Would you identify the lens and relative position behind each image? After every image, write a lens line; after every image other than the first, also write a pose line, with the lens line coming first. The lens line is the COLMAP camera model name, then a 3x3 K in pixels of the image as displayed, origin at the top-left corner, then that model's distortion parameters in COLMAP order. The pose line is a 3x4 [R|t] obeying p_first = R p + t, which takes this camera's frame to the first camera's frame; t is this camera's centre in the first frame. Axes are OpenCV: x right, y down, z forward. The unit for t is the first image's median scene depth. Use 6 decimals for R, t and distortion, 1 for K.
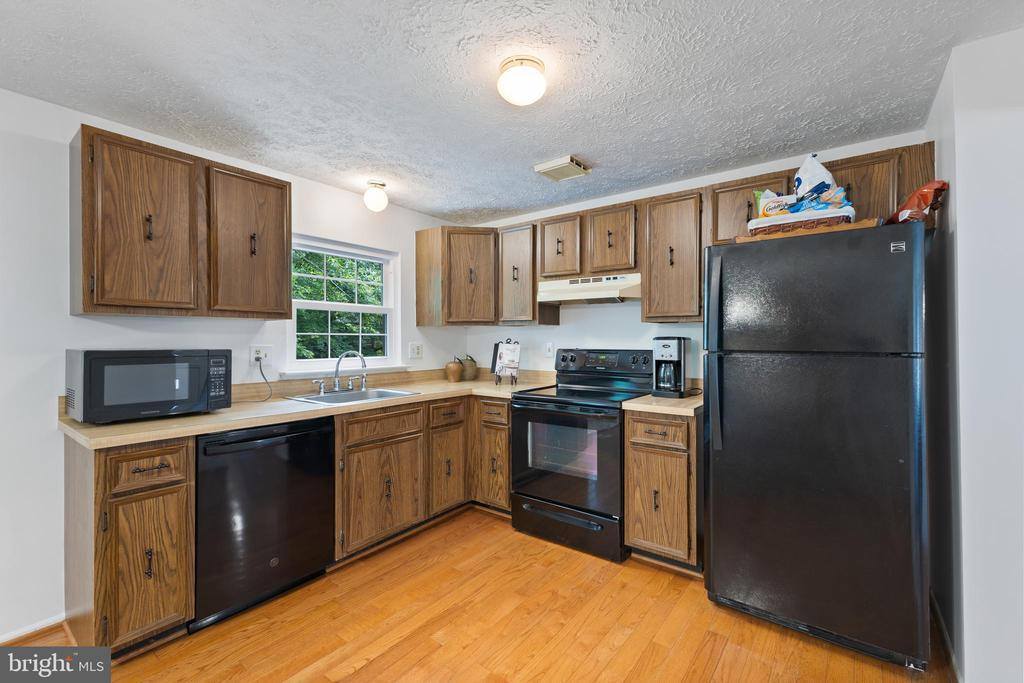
lens RADIAL K [[438.2, 0, 512.0], [0, 438.2, 341.5], [0, 0, 1]] dist [0.000146, 0.000026]
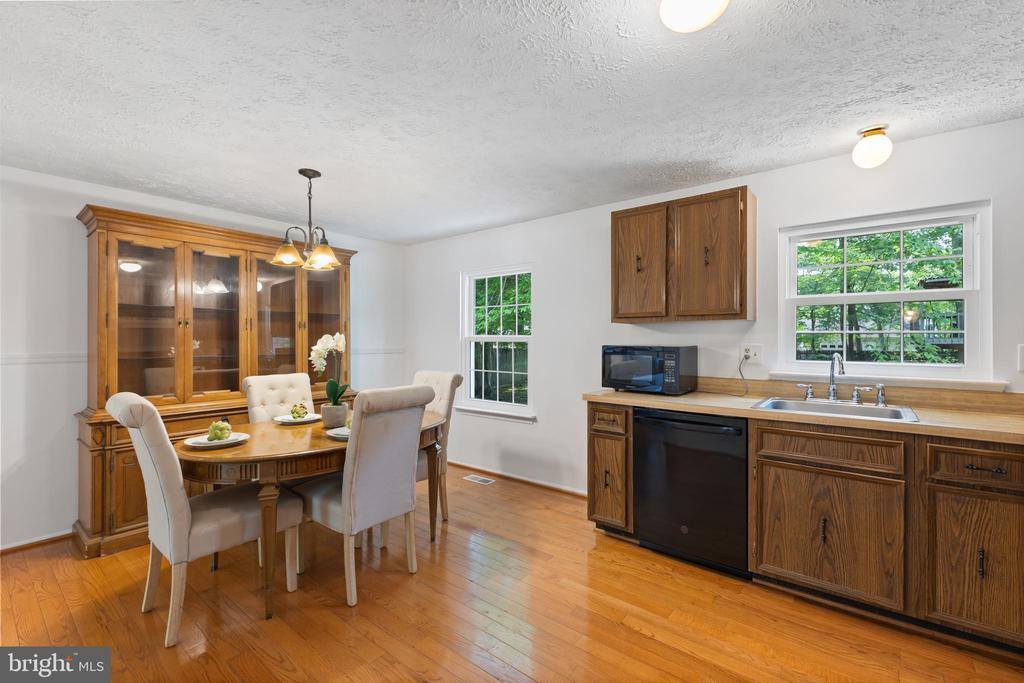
lens RADIAL K [[438.2, 0, 512.0], [0, 438.2, 341.5], [0, 0, 1]] dist [0.000146, 0.000026]
pose [[-0.028990, 0.008030, -0.999547, 0.496919], [-0.004821, 0.999955, 0.008173, -0.004037], [0.999568, 0.005056, -0.028950, 0.448345]]
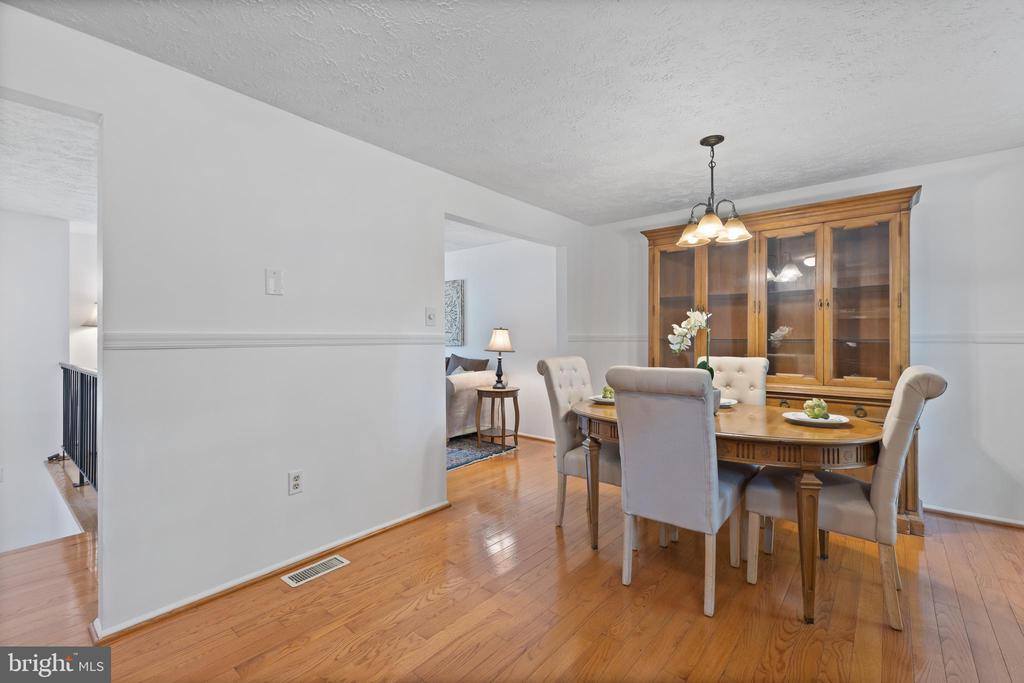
lens RADIAL K [[438.2, 0, 512.0], [0, 438.2, 341.5], [0, 0, 1]] dist [0.000146, 0.000026]
pose [[-0.998234, 0.009527, 0.058629, -0.134245], [0.010516, 0.999807, 0.016571, 0.031165], [-0.058460, 0.017158, -0.998142, 0.932209]]
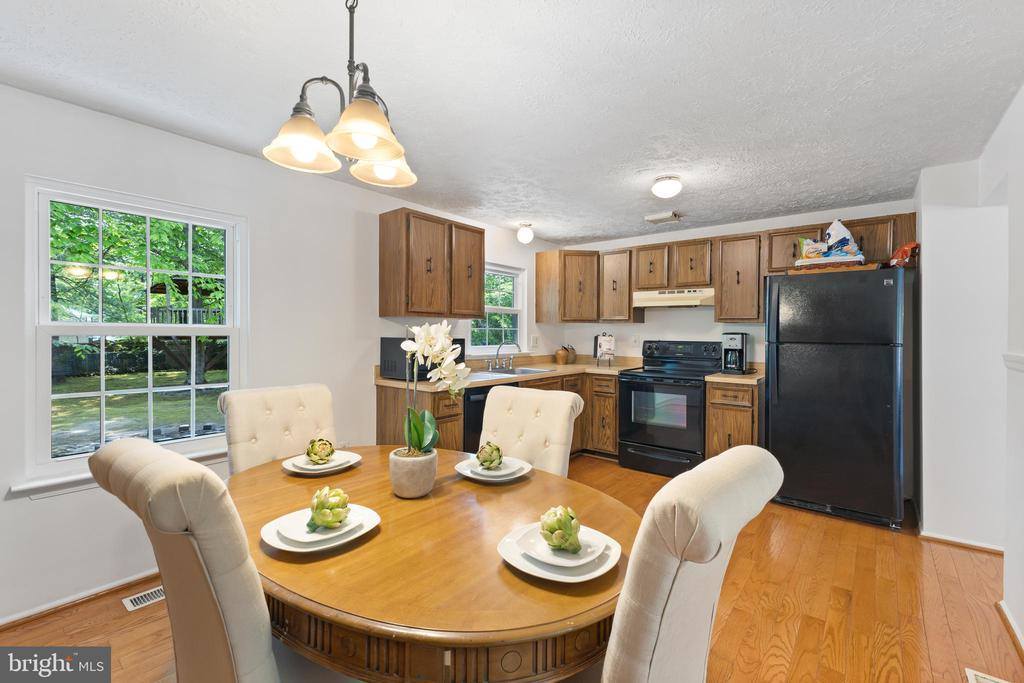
lens RADIAL K [[444.9, 0, 506.2], [0, 444.9, 336.4], [0, 0, 1]] dist [0.002393, 0.000879]
pose [[0.999137, 0.008819, -0.040581, -0.339882], [-0.008619, 0.999950, 0.005098, 0.000701], [0.040624, -0.004744, 0.999163, -0.505415]]
